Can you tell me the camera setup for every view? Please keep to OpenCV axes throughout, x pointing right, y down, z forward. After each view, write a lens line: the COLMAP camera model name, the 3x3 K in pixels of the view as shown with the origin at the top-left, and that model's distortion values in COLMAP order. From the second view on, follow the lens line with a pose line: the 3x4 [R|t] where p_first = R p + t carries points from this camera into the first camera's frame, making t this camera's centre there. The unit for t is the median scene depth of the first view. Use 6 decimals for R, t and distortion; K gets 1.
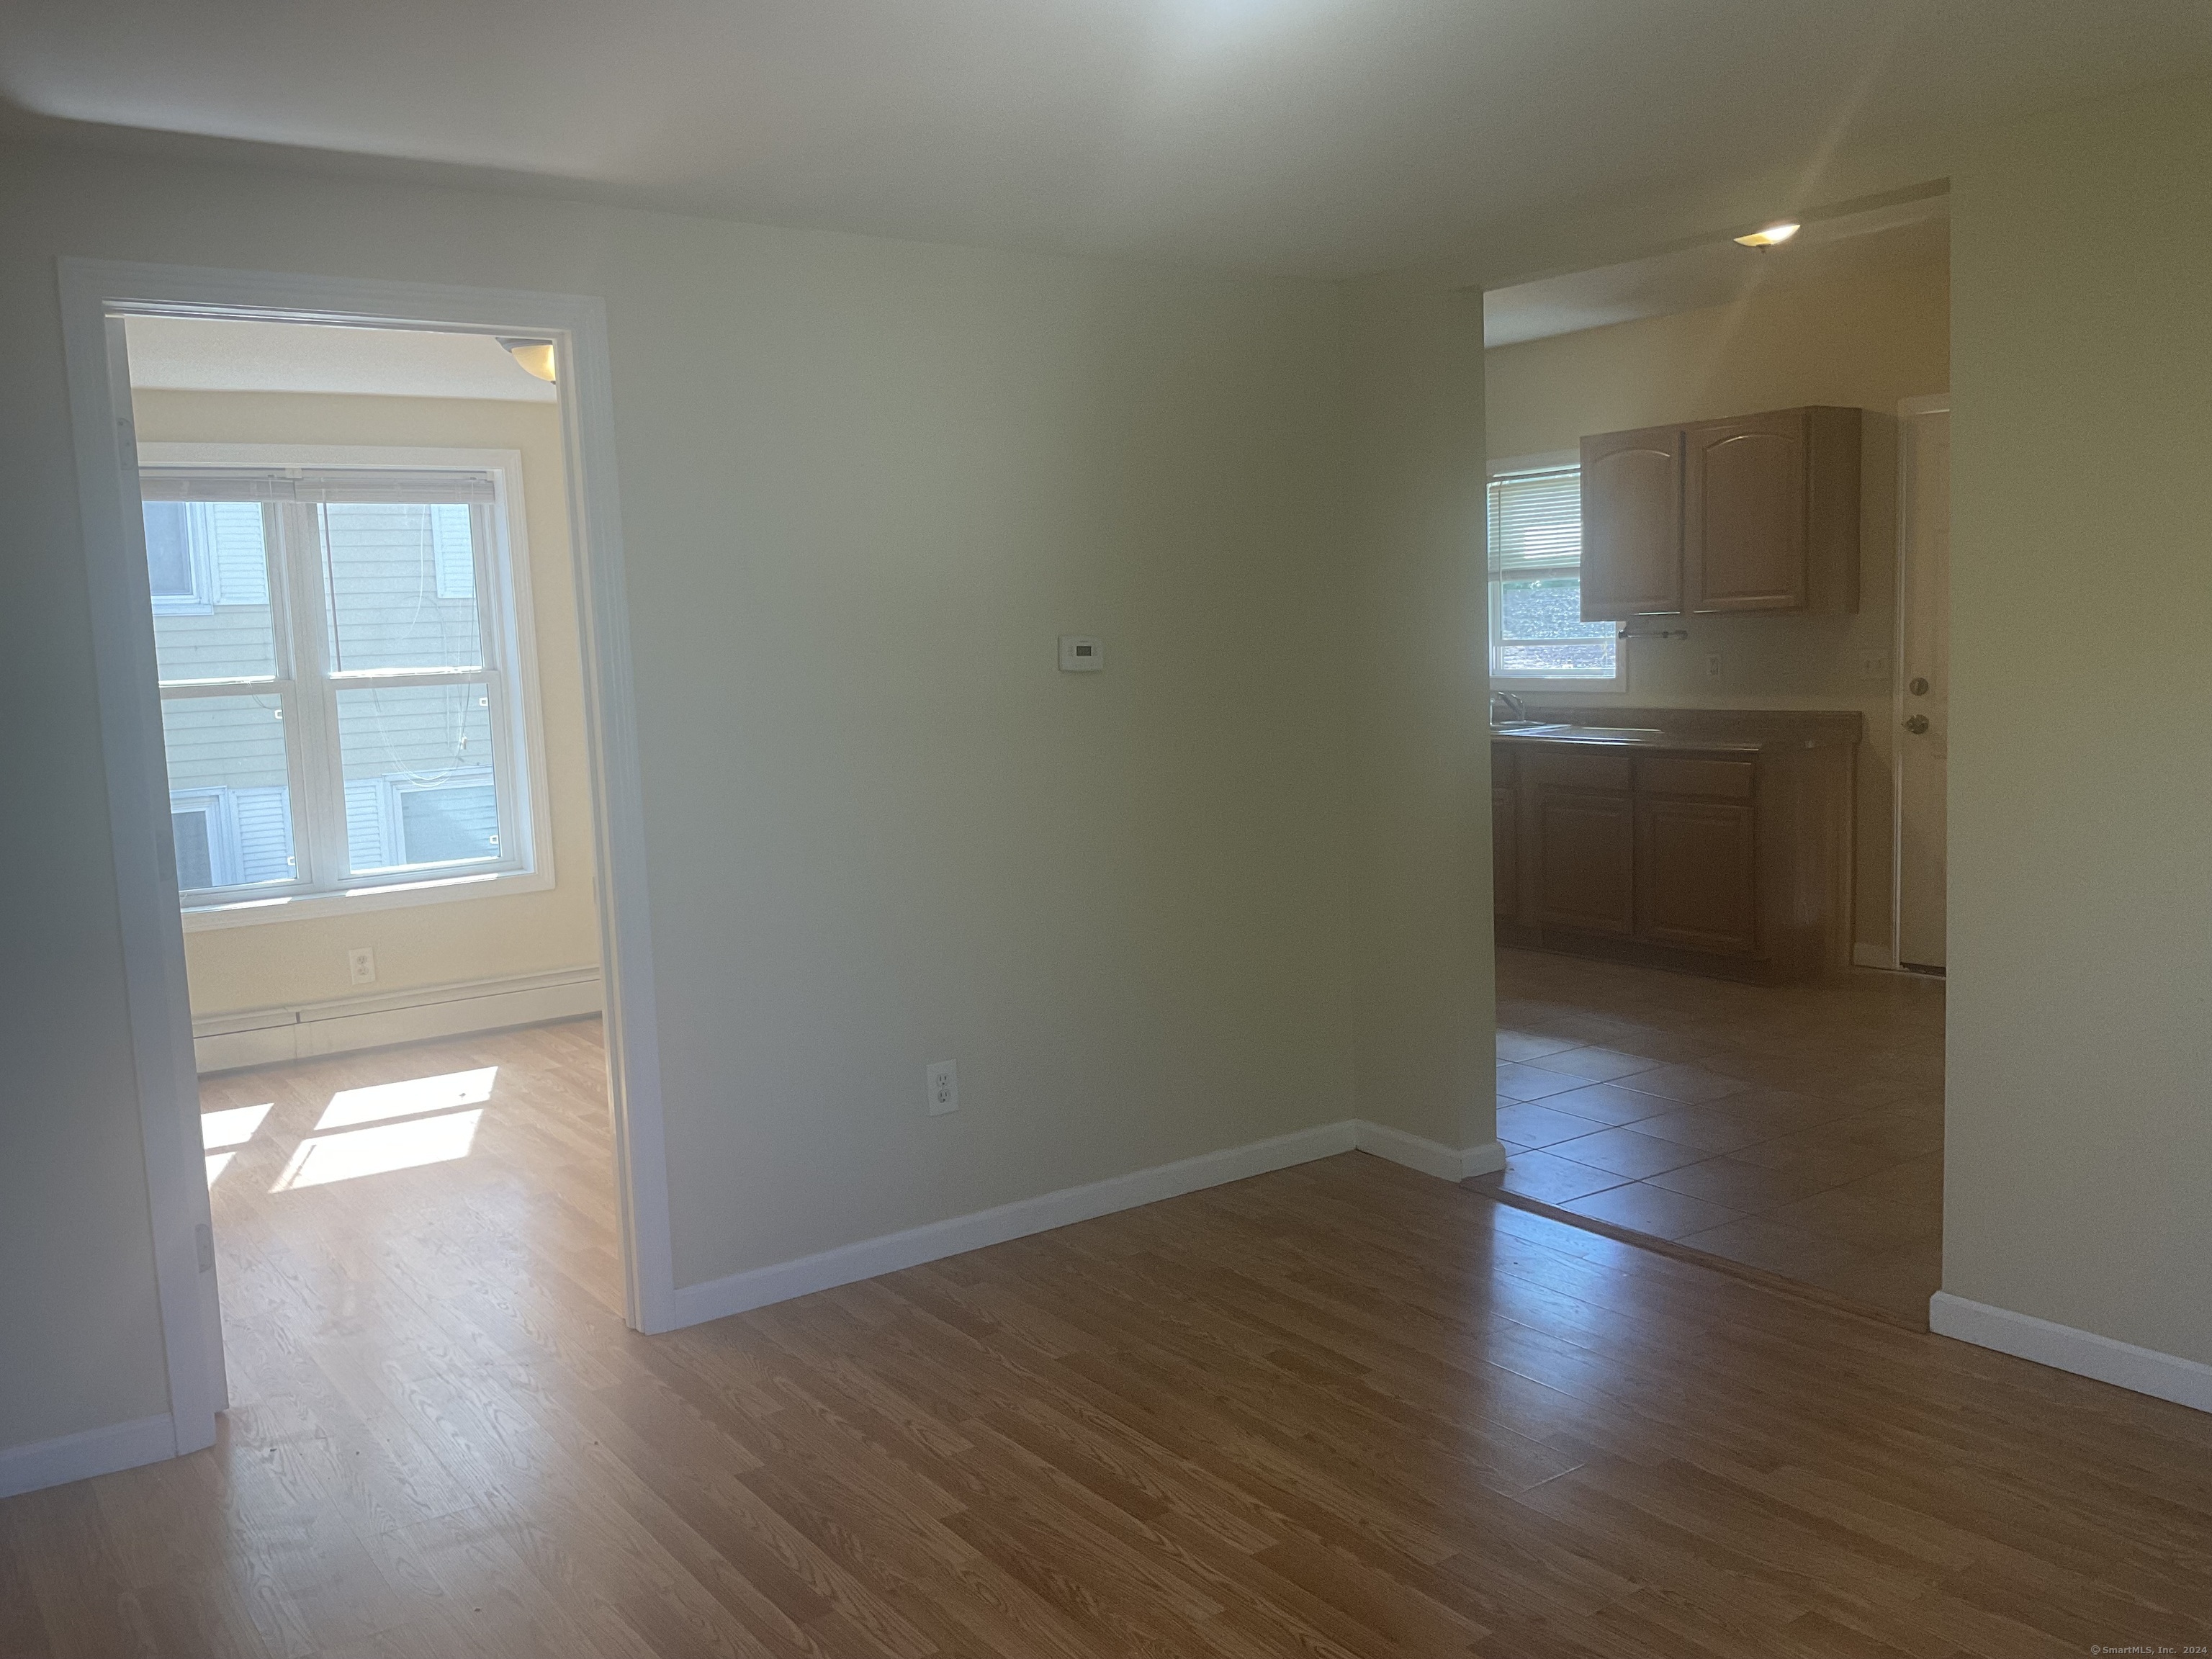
lens RADIAL K [[1841.5, 0, 1106.0], [0, 1841.5, 829.5], [0, 0, 1]] dist [-0.000996, -0.008572]
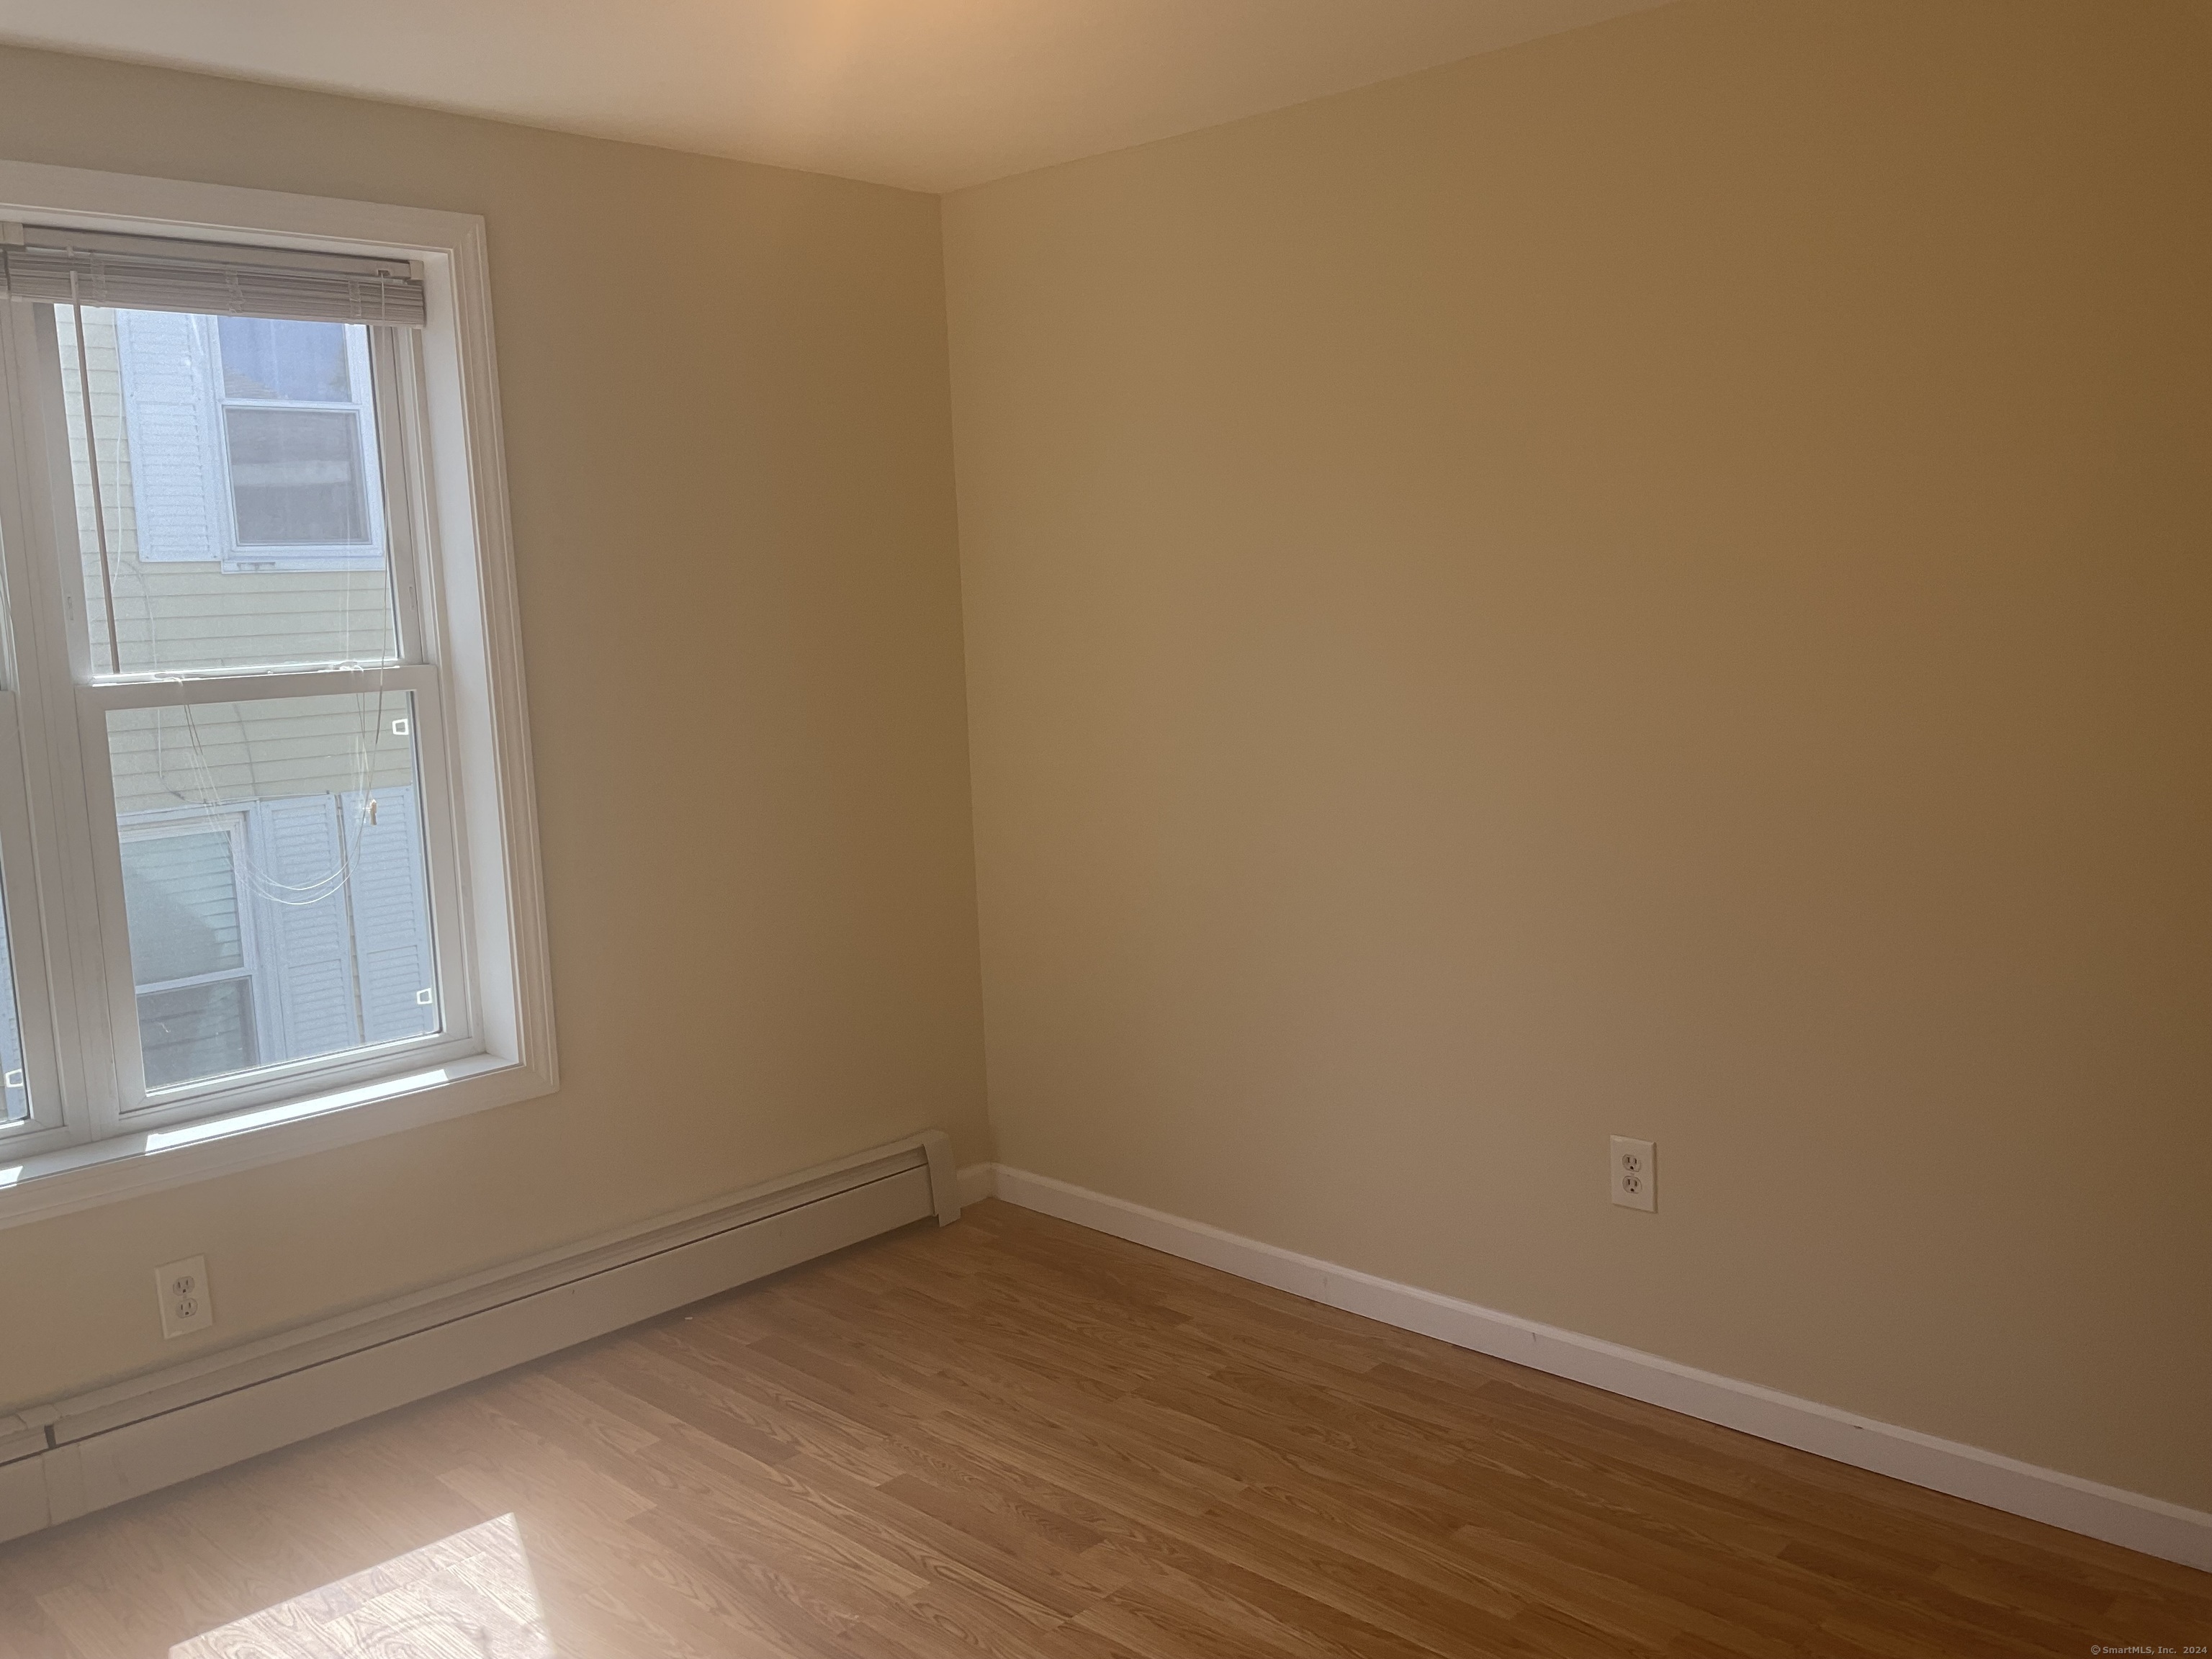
lens RADIAL K [[1873.4, 0, 1111.0], [0, 1873.4, 795.6], [0, 0, 1]] dist [-0.009231, -0.007965]
pose [[0.983738, -0.030777, 0.176955, -0.237581], [0.029640, 0.999520, 0.009065, -0.048940], [-0.177149, -0.003672, 0.984177, 0.461616]]
